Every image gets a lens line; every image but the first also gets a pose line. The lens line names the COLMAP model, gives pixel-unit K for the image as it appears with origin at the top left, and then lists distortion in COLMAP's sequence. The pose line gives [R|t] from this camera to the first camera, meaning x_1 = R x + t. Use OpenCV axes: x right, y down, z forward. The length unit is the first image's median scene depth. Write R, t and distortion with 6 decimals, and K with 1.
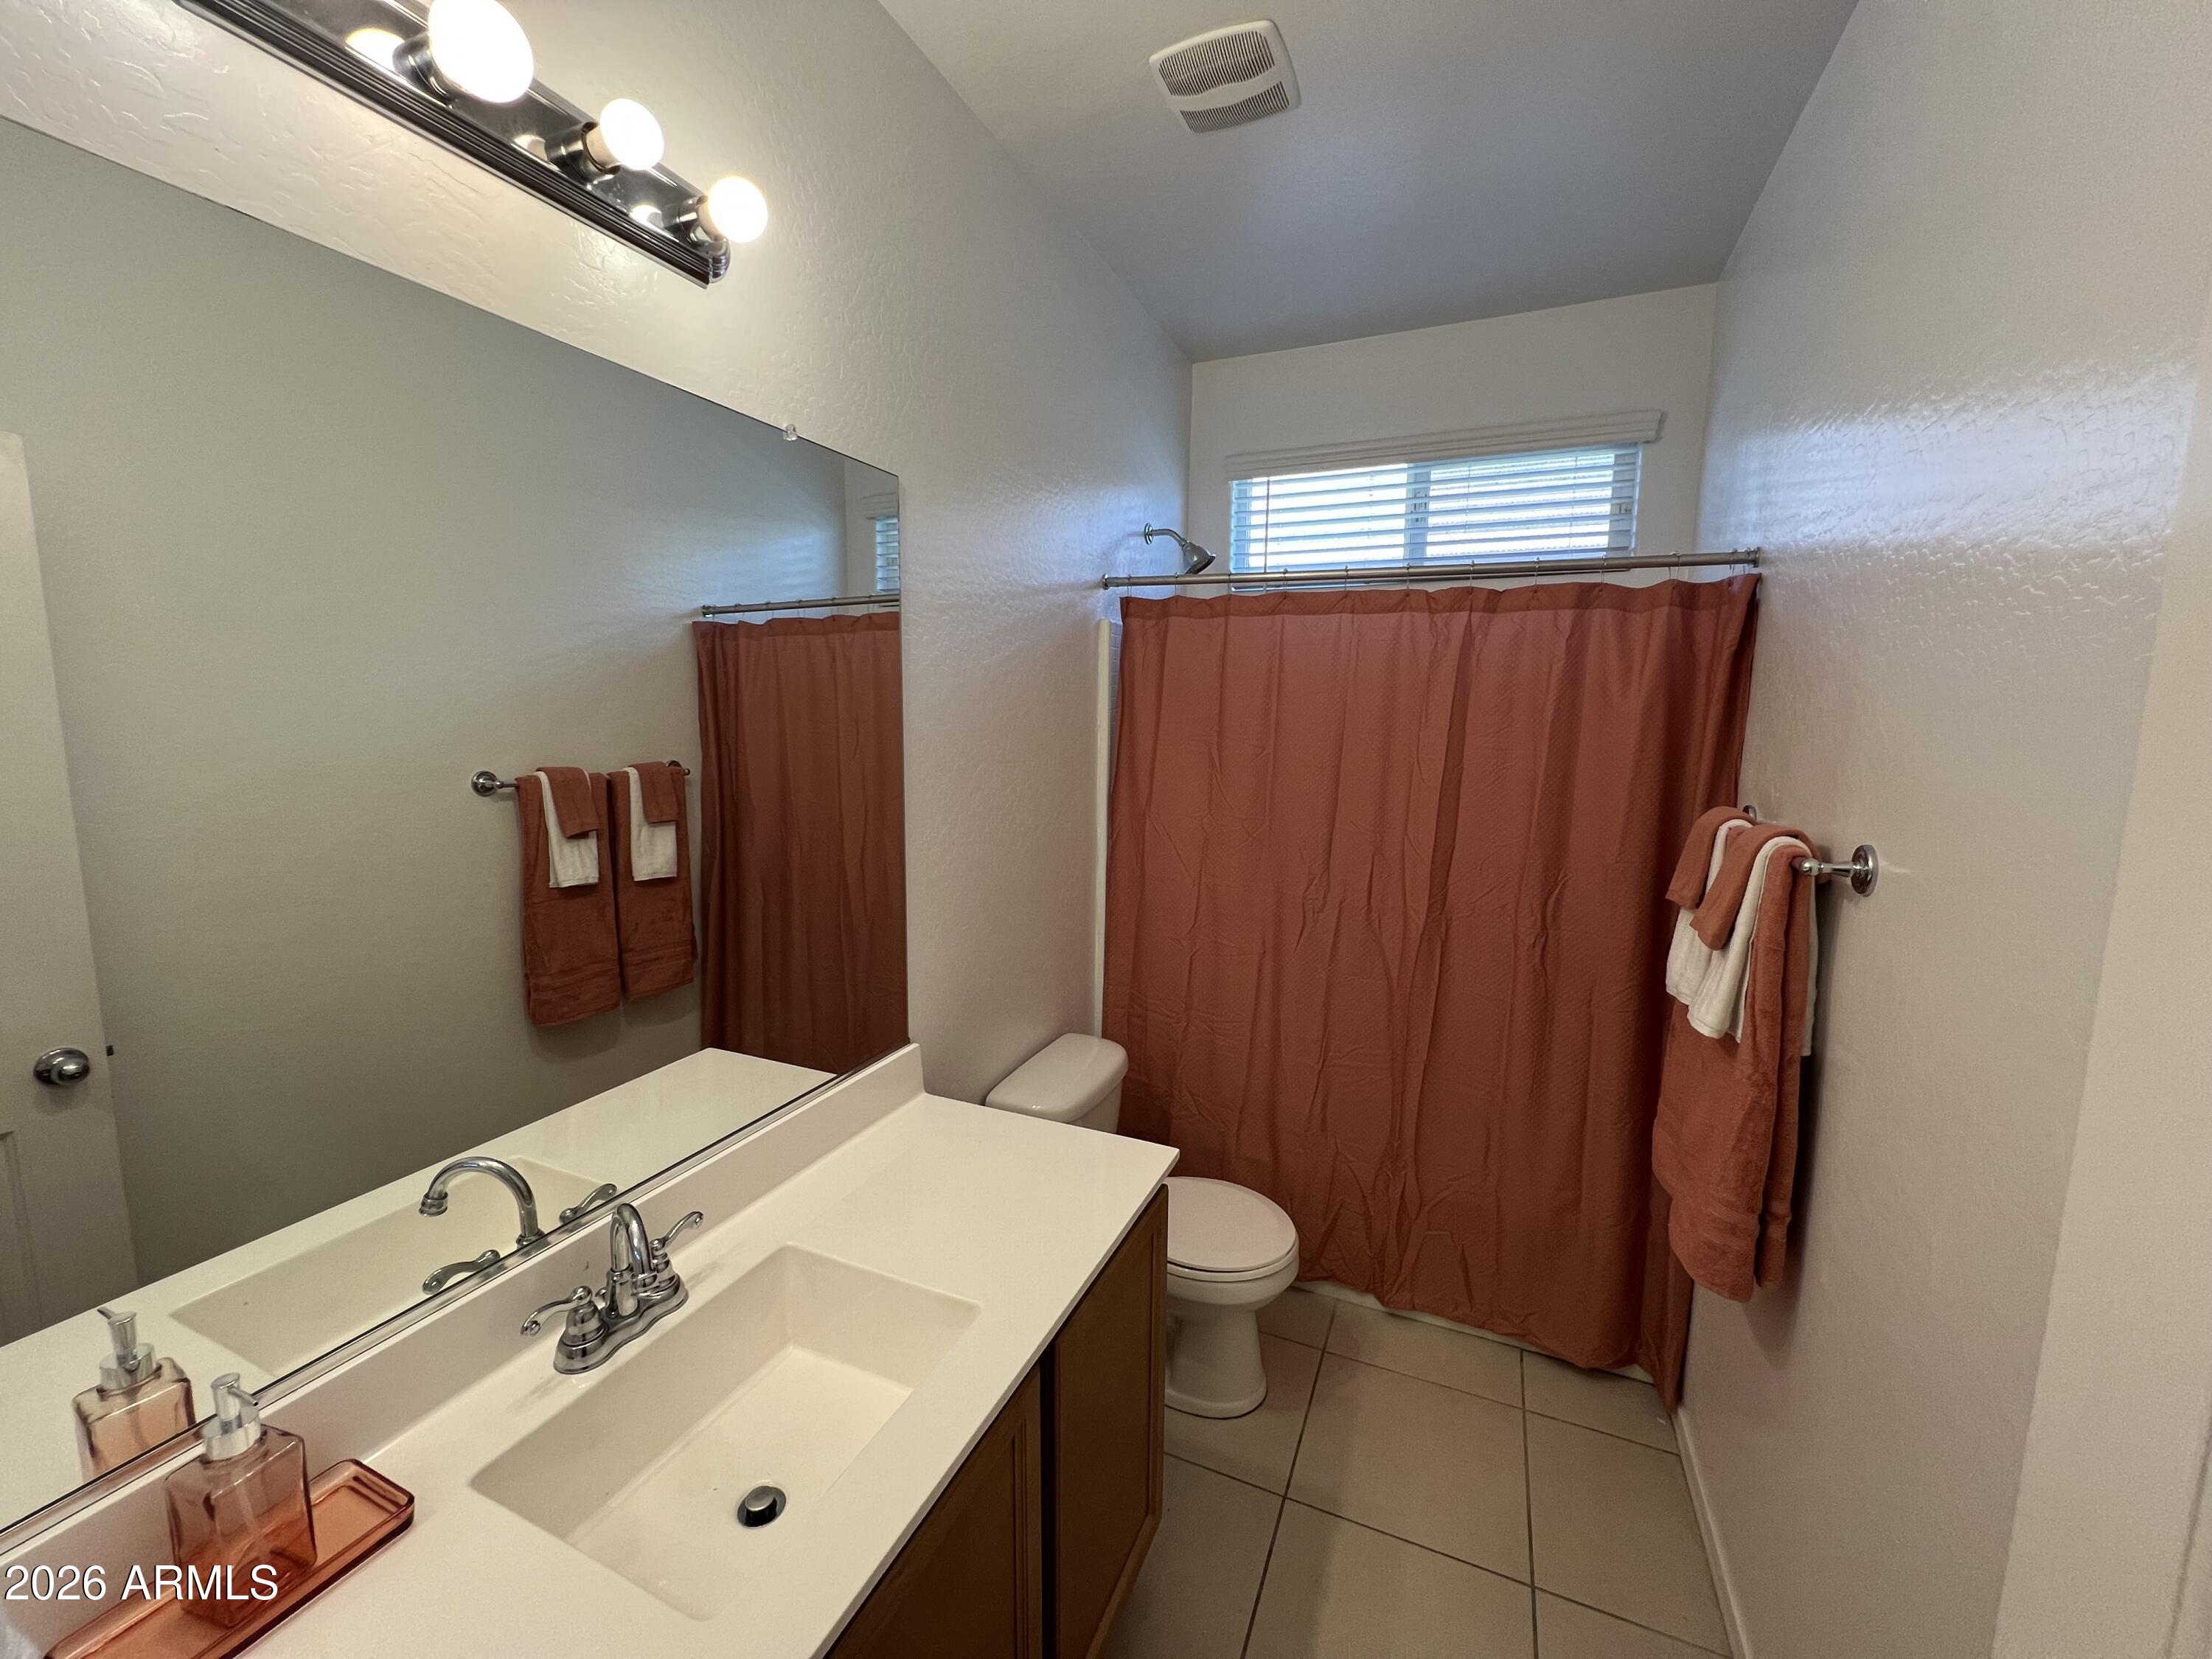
lens RADIAL K [[880.0, 0, 1101.3], [0, 880.0, 829.3], [0, 0, 1]] dist [-0.002203, -0.000344]
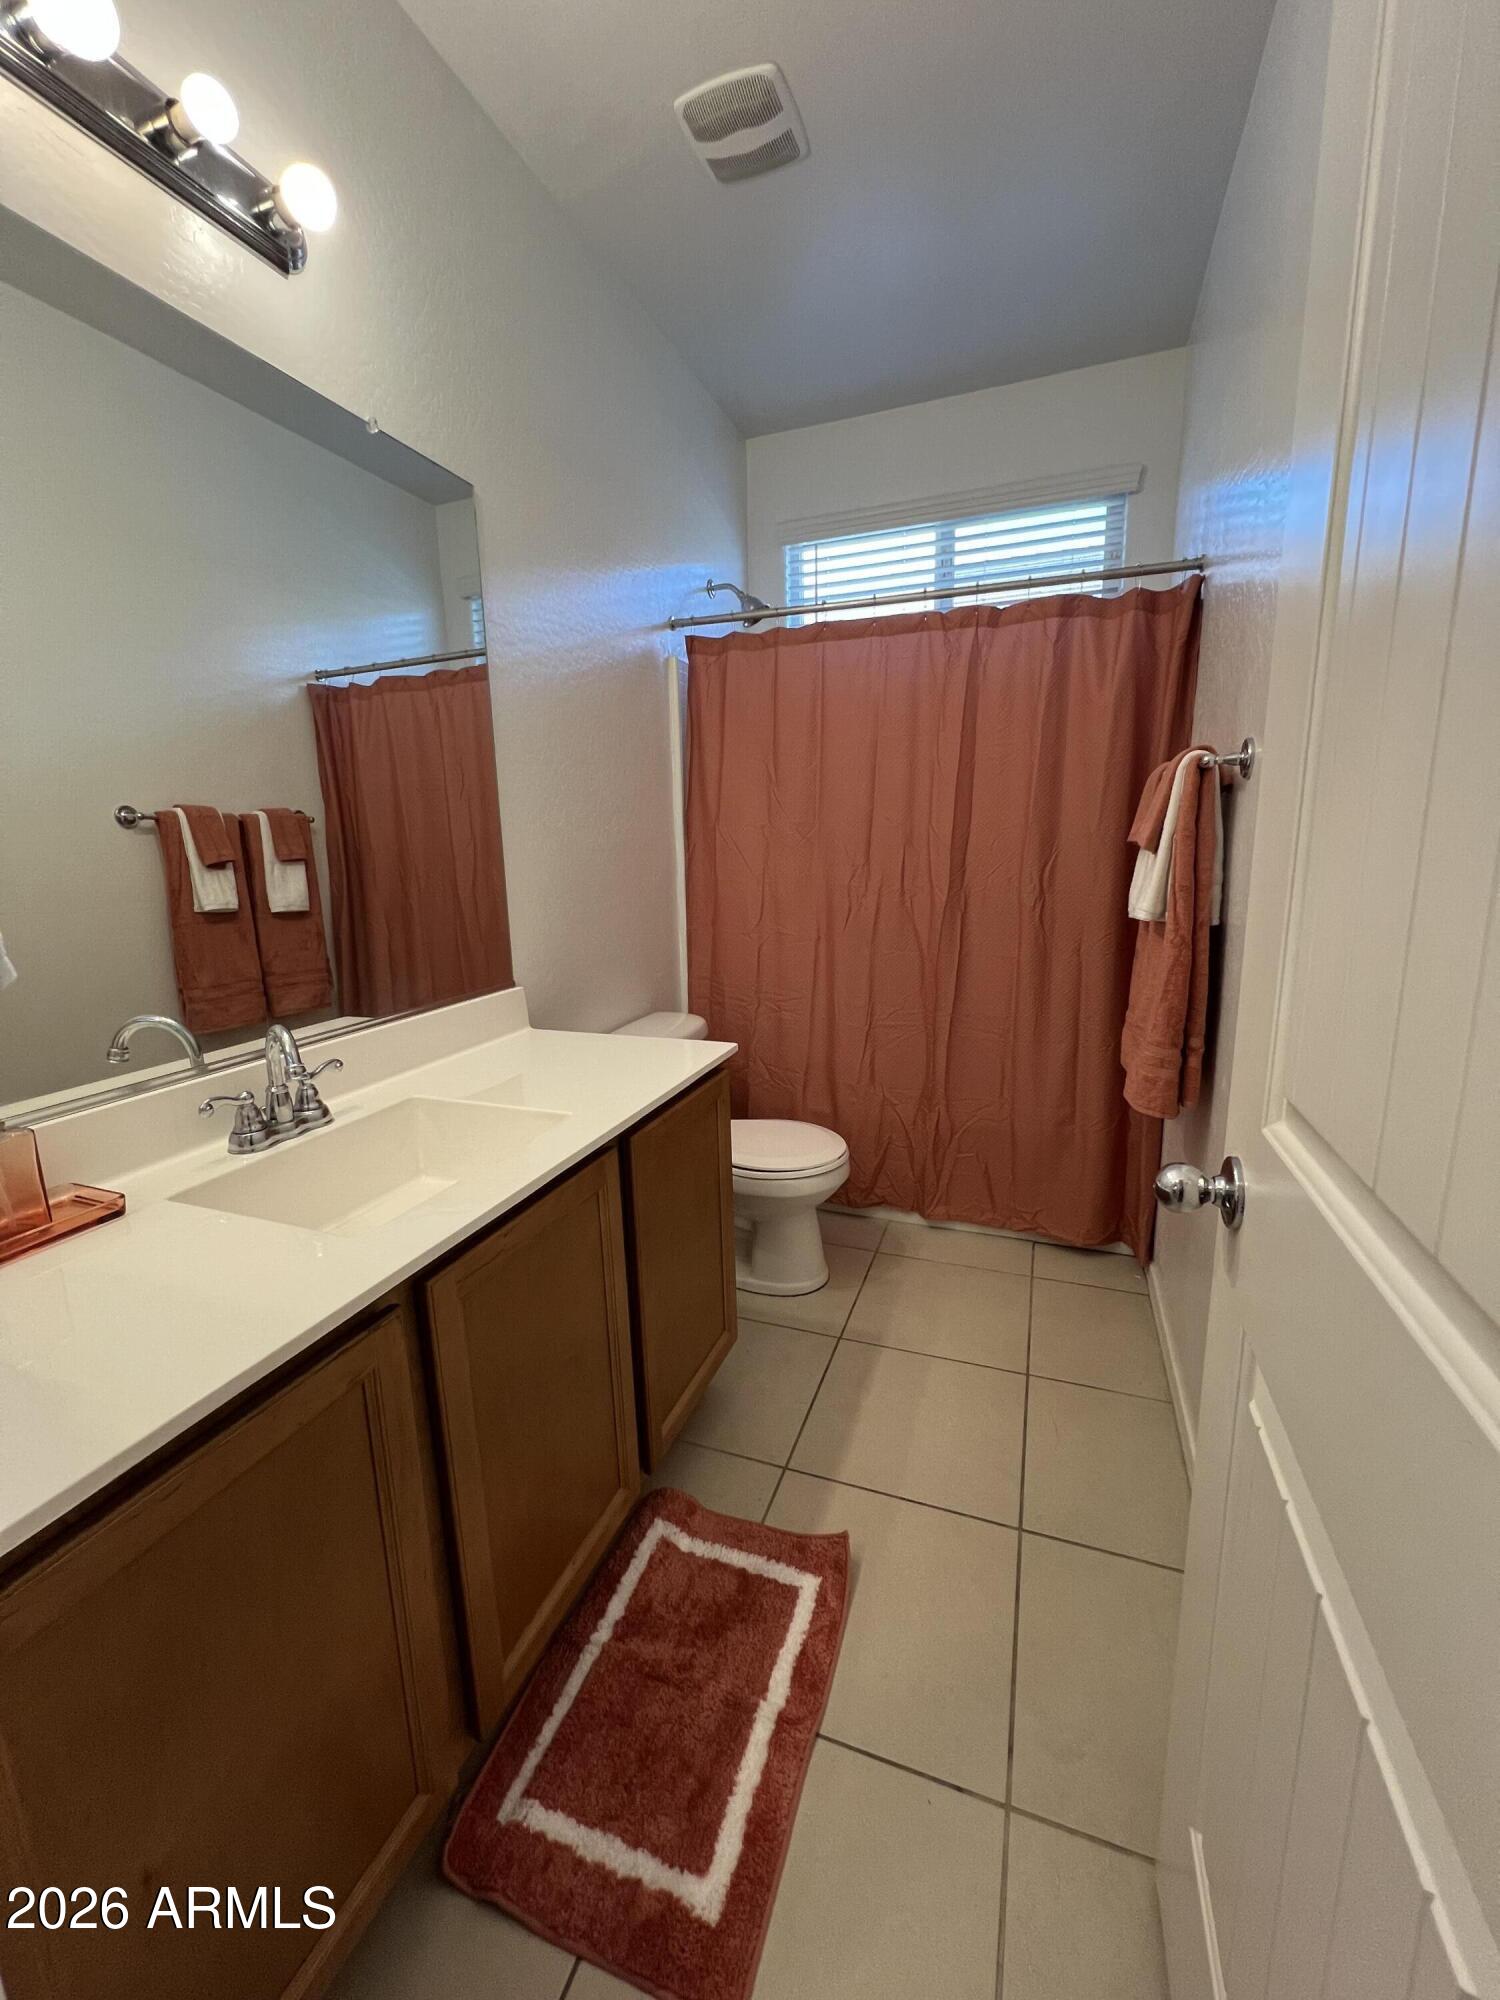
lens RADIAL K [[795.6, 0, 751.8], [0, 795.6, 999.1], [0, 0, 1]] dist [-0.002203, -0.000344]
pose [[0.997713, -0.043928, 0.051374, 0.039397], [0.040492, 0.996990, 0.066112, 0.166840], [-0.054124, -0.063880, 0.996489, -0.081606]]
